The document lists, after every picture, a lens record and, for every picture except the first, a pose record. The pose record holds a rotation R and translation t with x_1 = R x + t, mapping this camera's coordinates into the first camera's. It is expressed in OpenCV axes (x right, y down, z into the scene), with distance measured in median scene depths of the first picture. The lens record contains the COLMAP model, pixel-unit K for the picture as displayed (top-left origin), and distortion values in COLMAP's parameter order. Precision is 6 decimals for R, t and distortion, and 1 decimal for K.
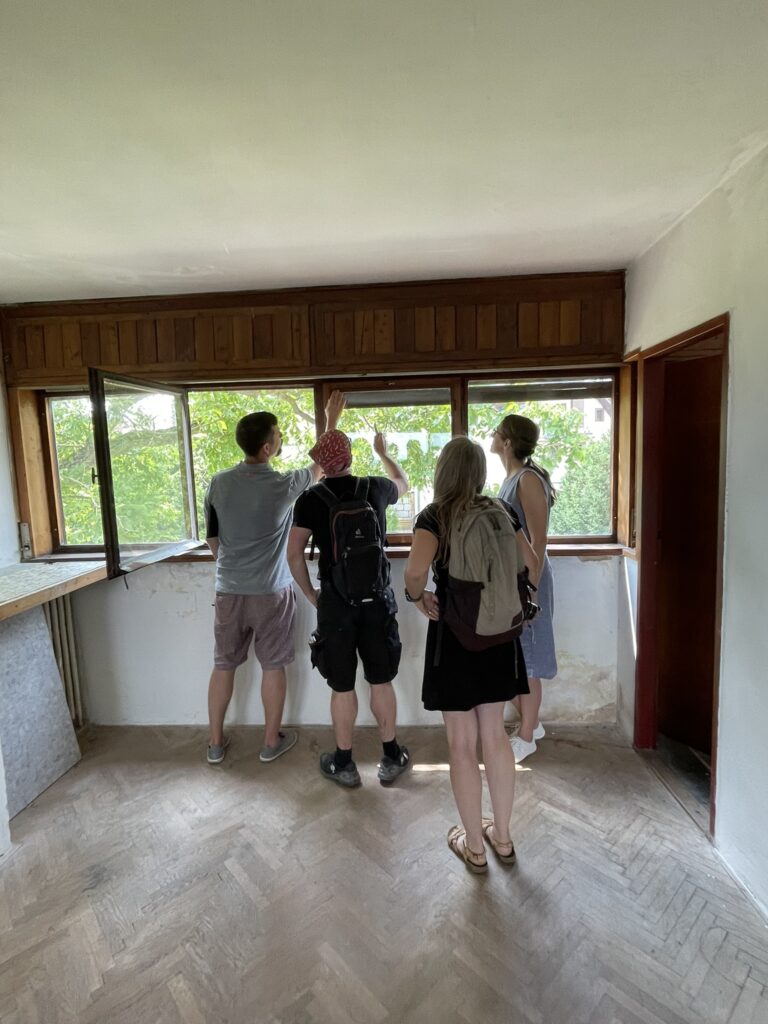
lens RADIAL K [[507.3, 0, 383.1], [0, 507.3, 513.9], [0, 0, 1]] dist [0.001292, -0.000004]
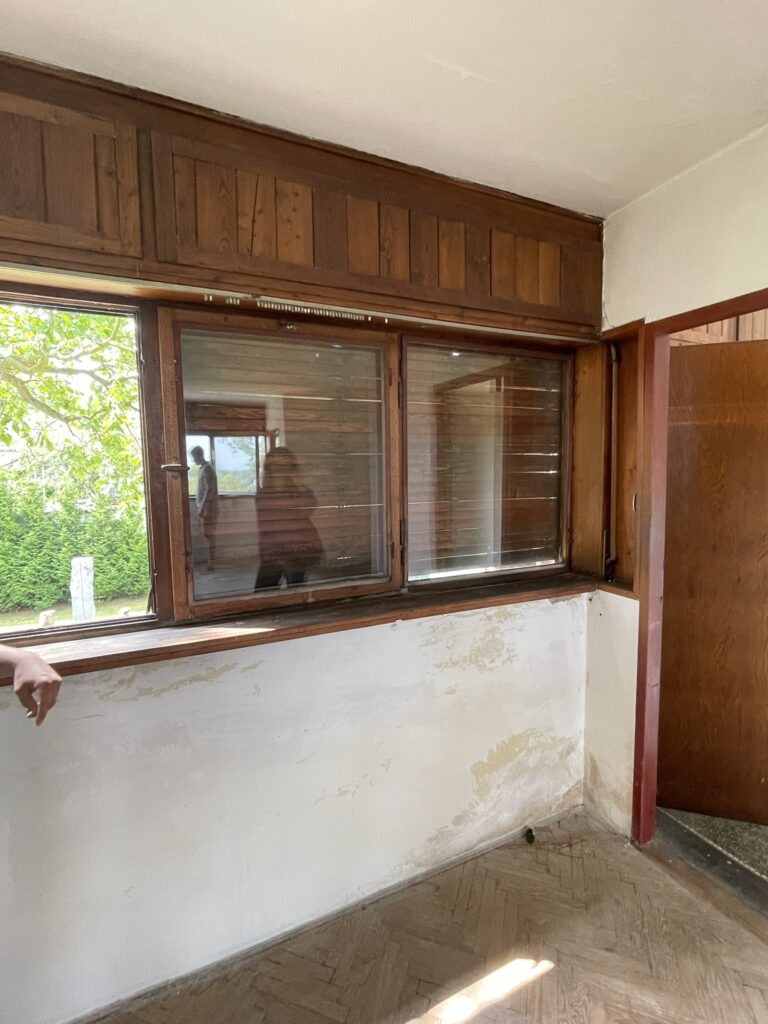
lens RADIAL K [[491.3, 0, 386.3], [0, 491.3, 509.6], [0, 0, 1]] dist [-0.005372, 0.001405]
pose [[0.880428, -0.023464, 0.473600, -0.166588], [0.038681, 0.999000, -0.022415, -0.037842], [-0.472600, 0.038054, 0.880455, 0.502689]]
